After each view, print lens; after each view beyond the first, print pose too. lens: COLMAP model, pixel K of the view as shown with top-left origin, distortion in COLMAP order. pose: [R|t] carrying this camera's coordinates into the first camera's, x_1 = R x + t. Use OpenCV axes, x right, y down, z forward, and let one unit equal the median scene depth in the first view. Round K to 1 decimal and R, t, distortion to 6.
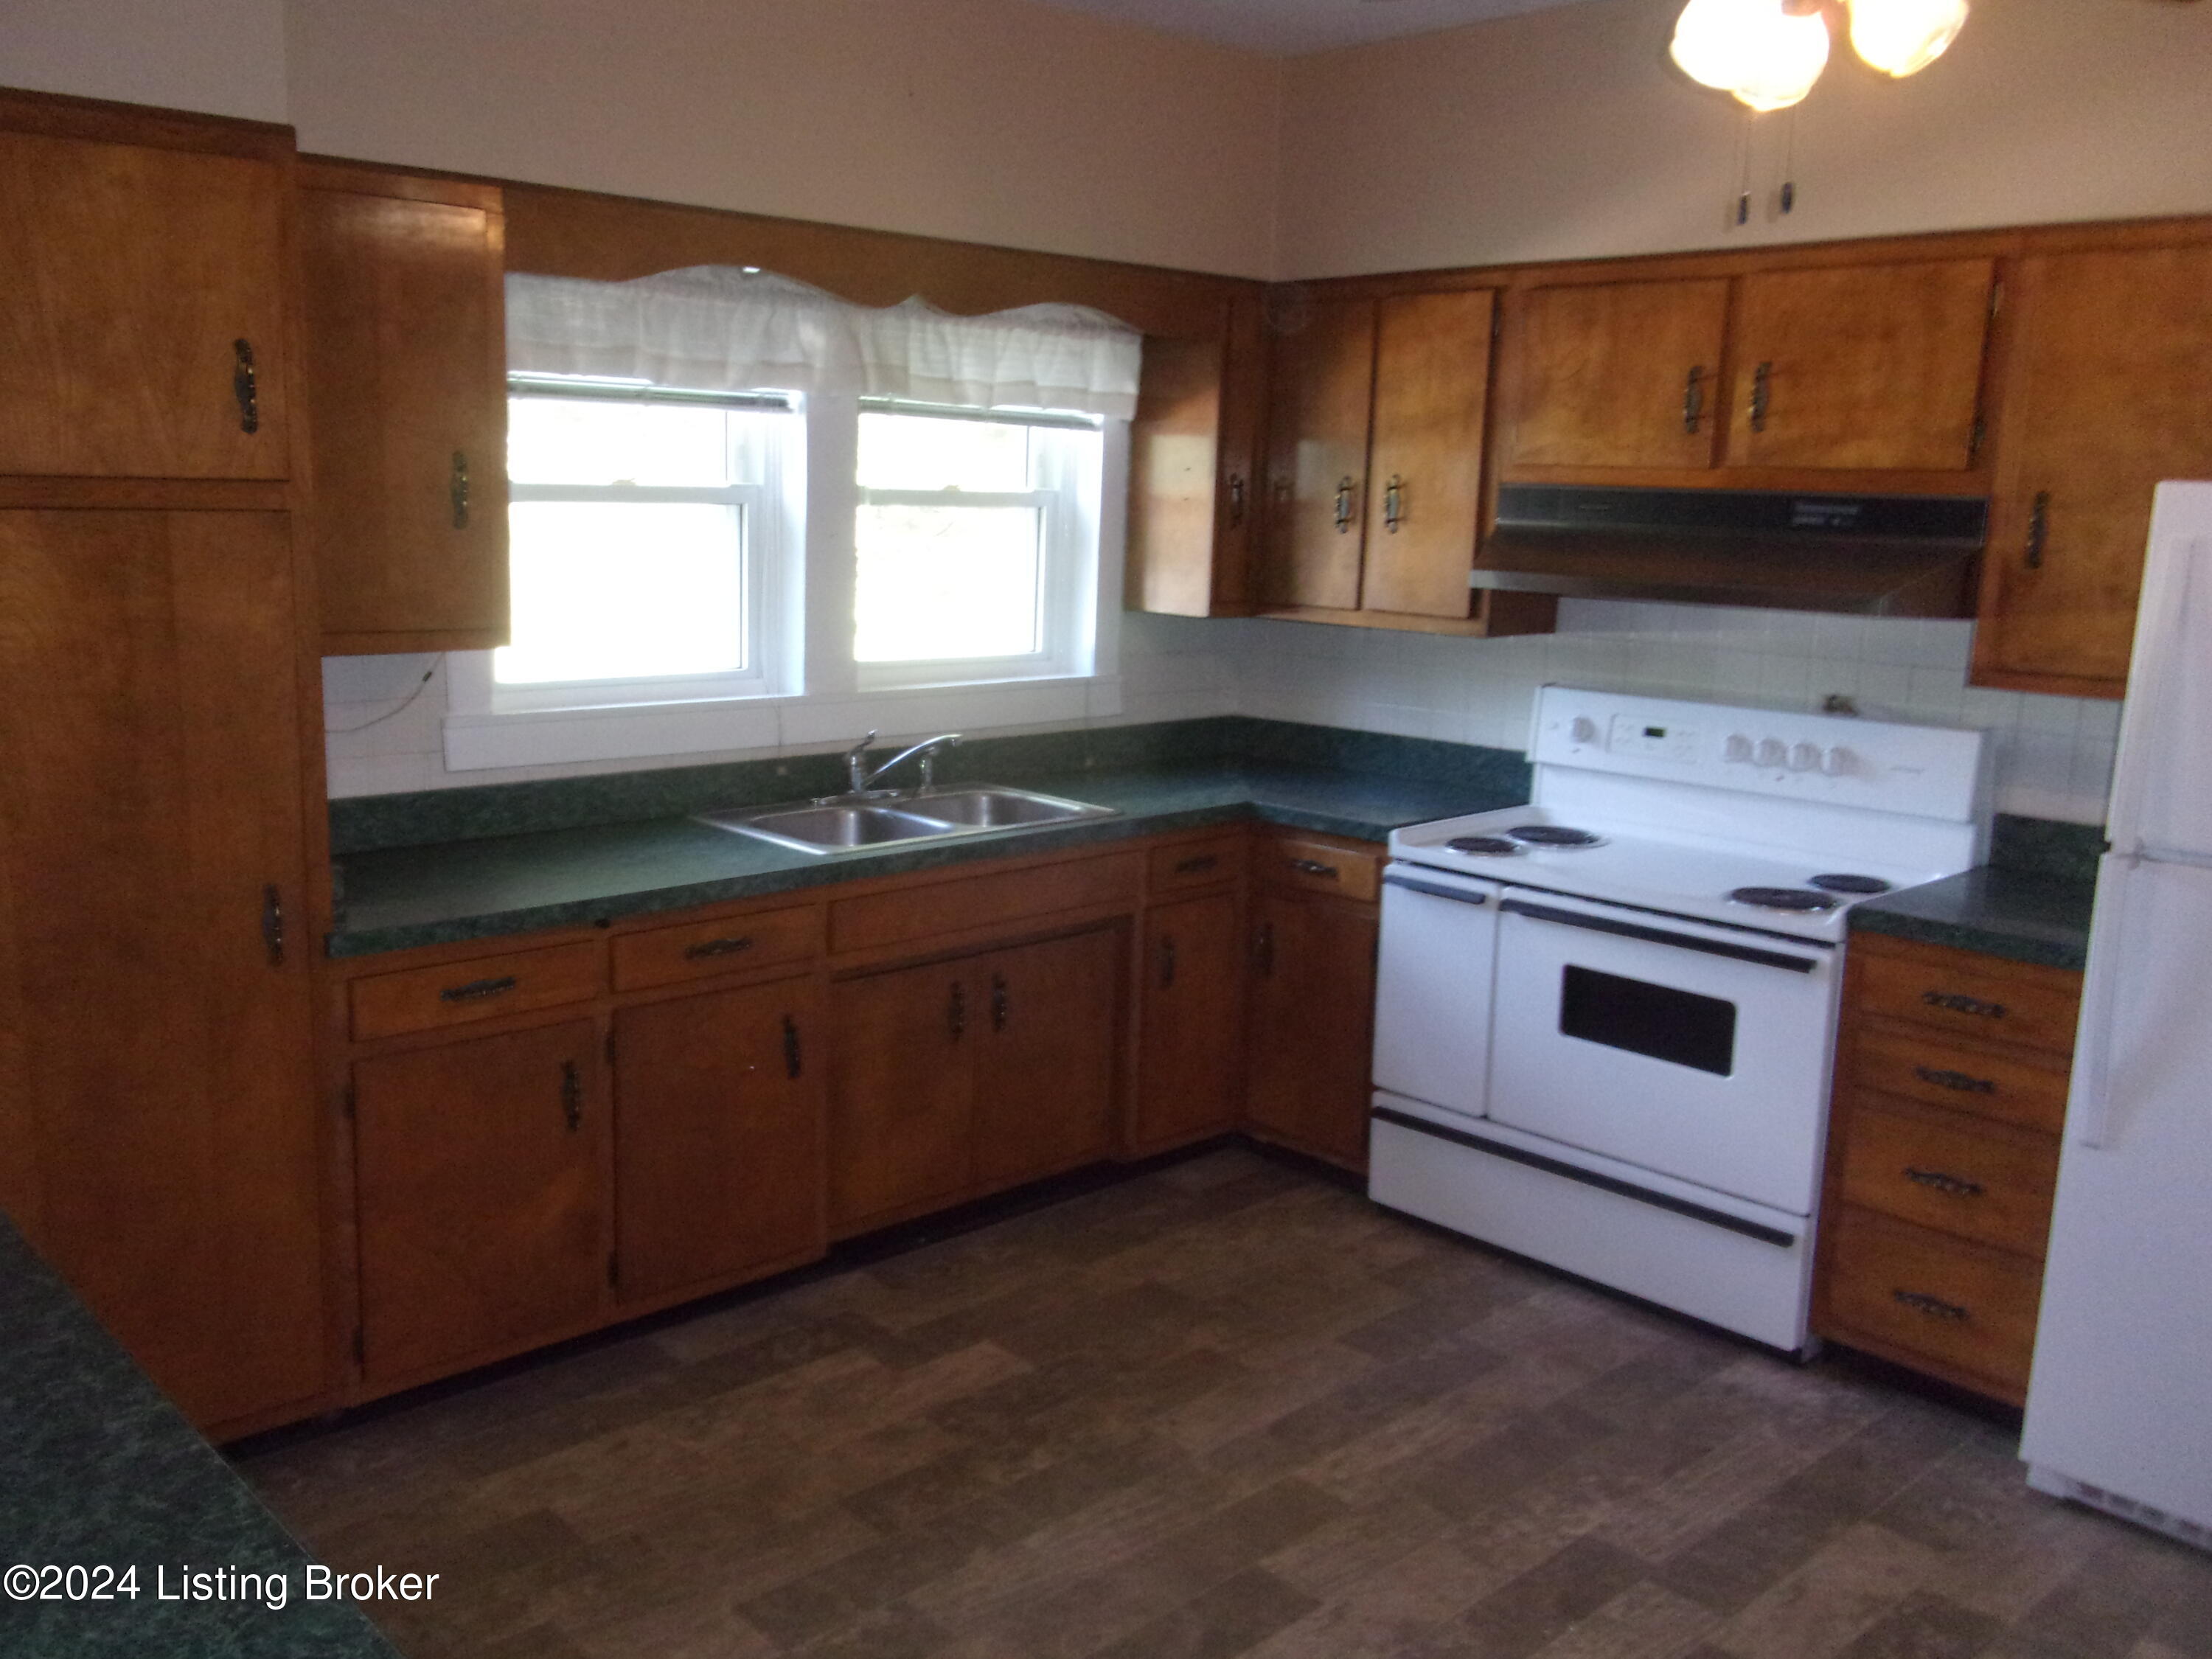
lens RADIAL K [[1631.0, 0, 1106.0], [0, 1631.0, 829.5], [0, 0, 1]] dist [0.067372, -0.157407]
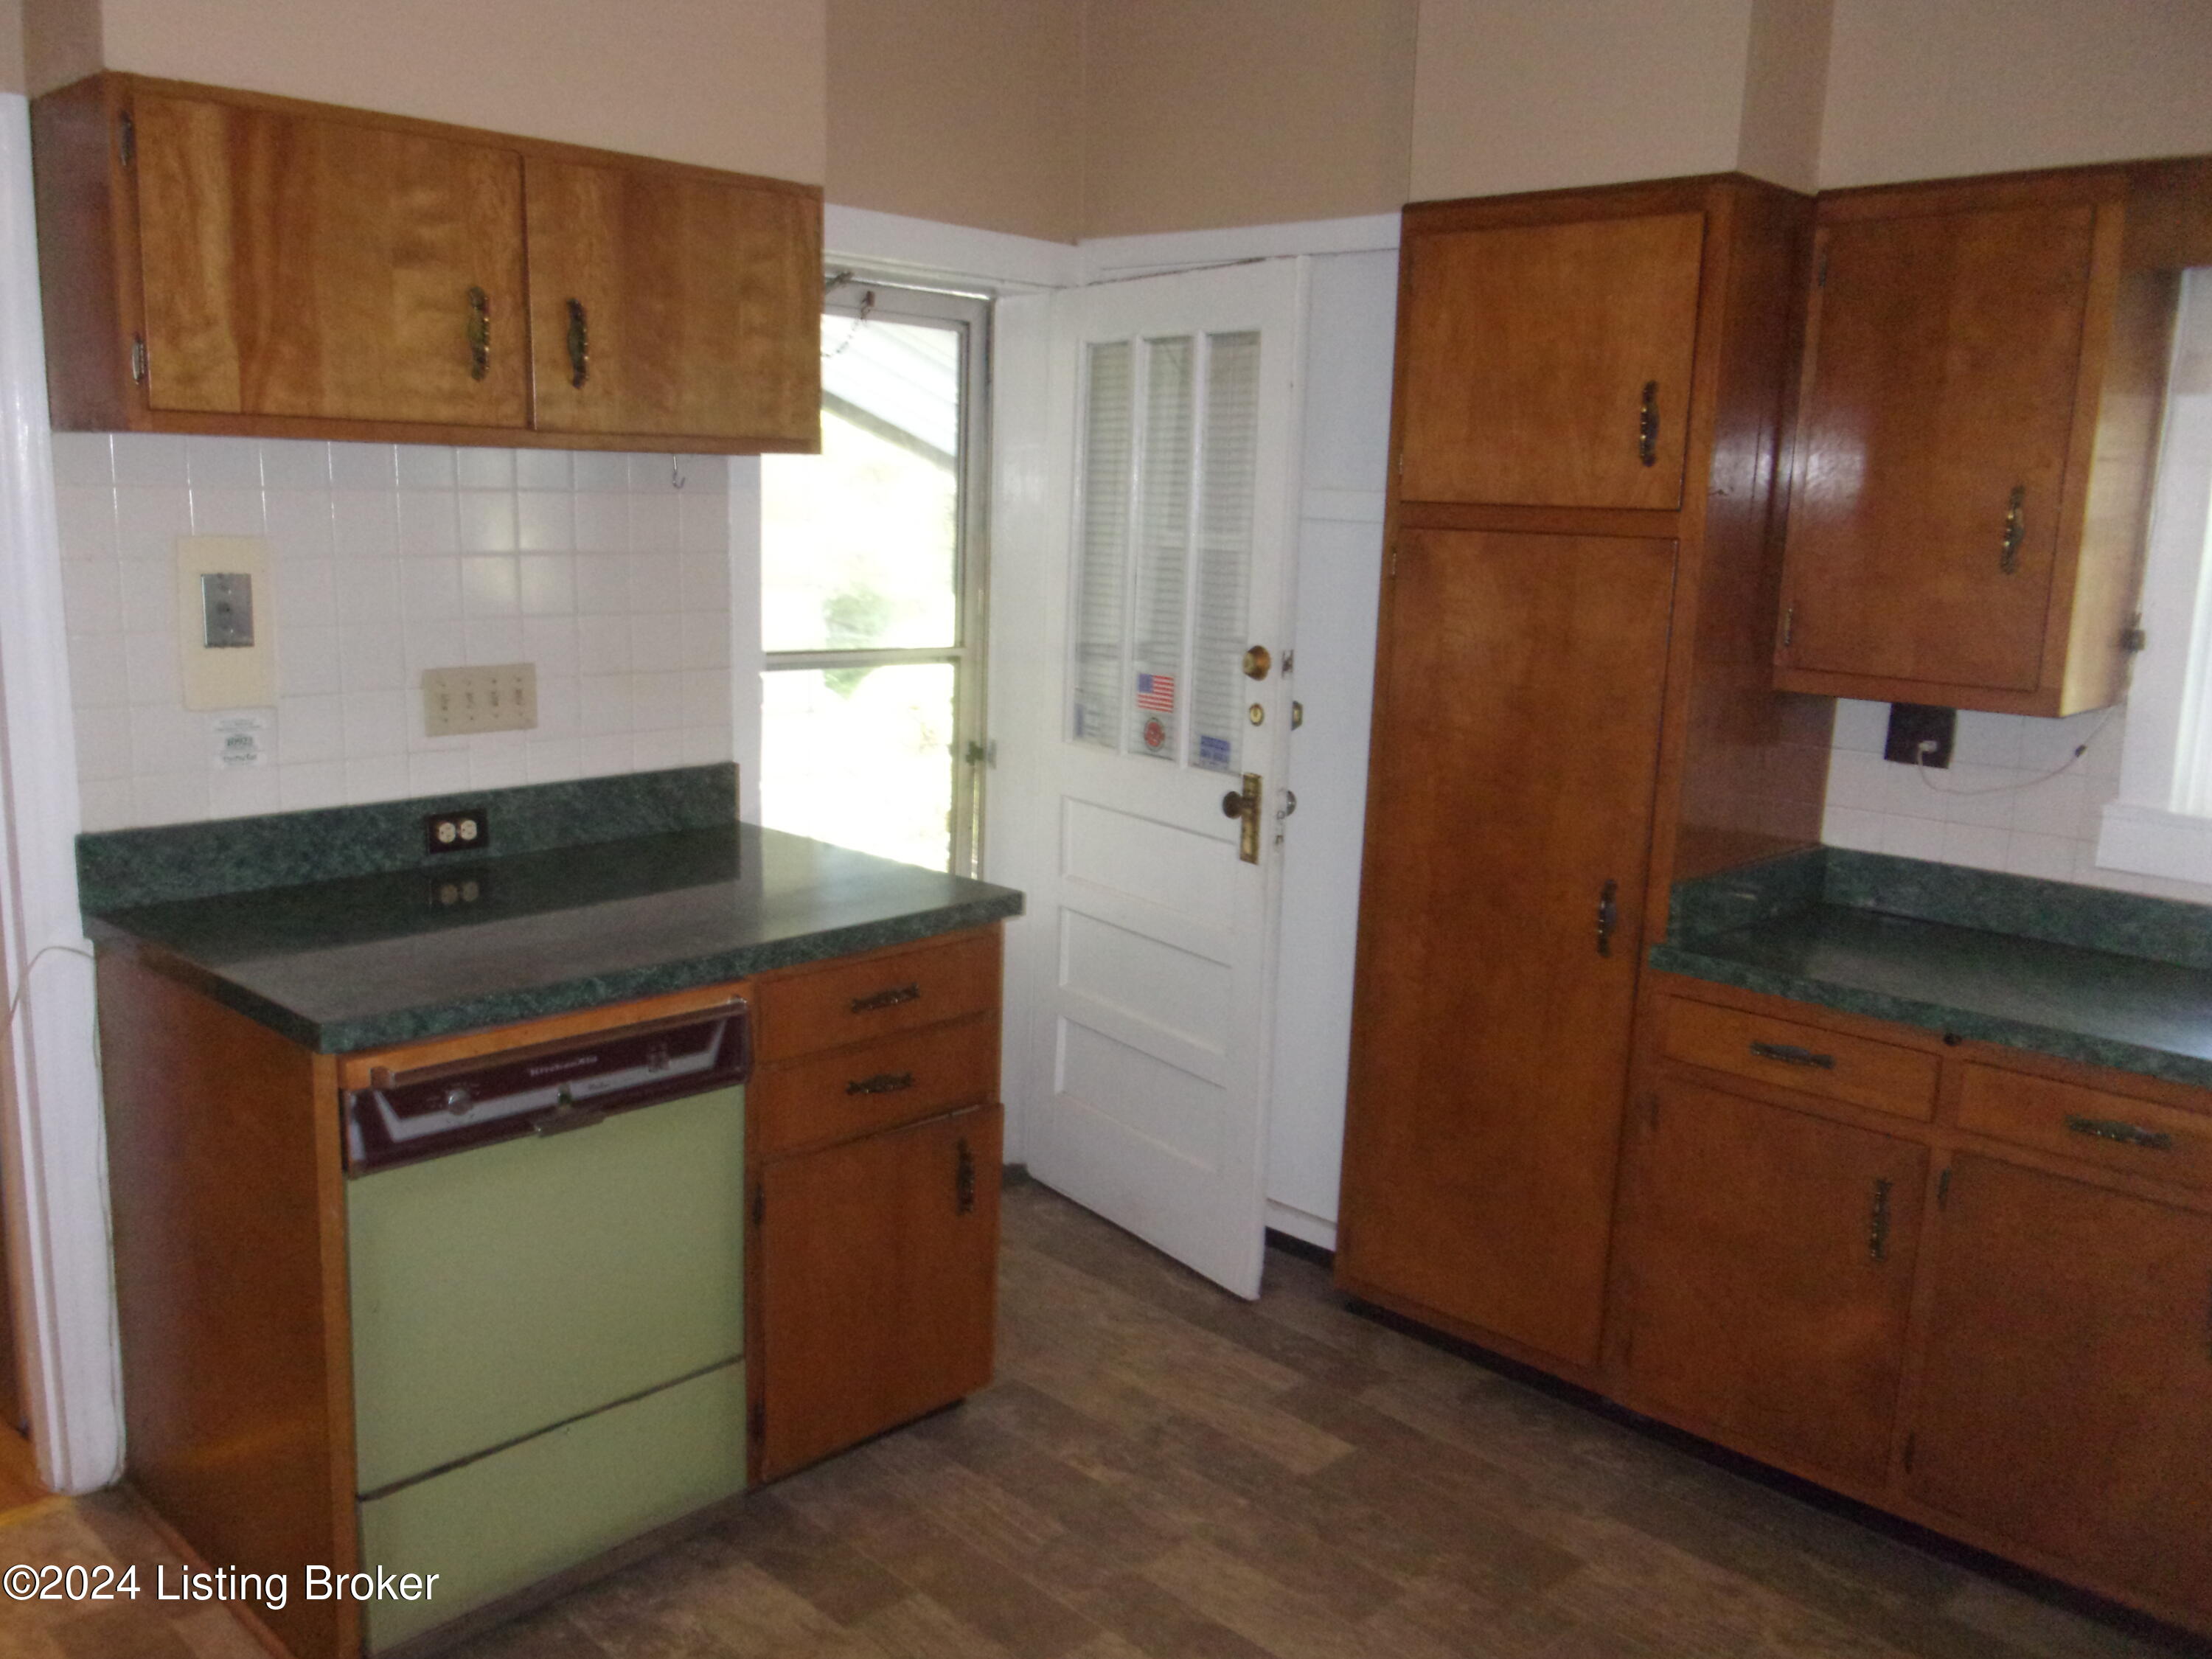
lens RADIAL K [[1776.4, 0, 1106.0], [0, 1776.4, 829.5], [0, 0, 1]] dist [-0.031135, -0.002469]
pose [[0.079602, 0.152058, -0.985161, 0.653126], [-0.226764, 0.965147, 0.130646, -0.081010], [0.970691, 0.212999, 0.111309, 0.572580]]
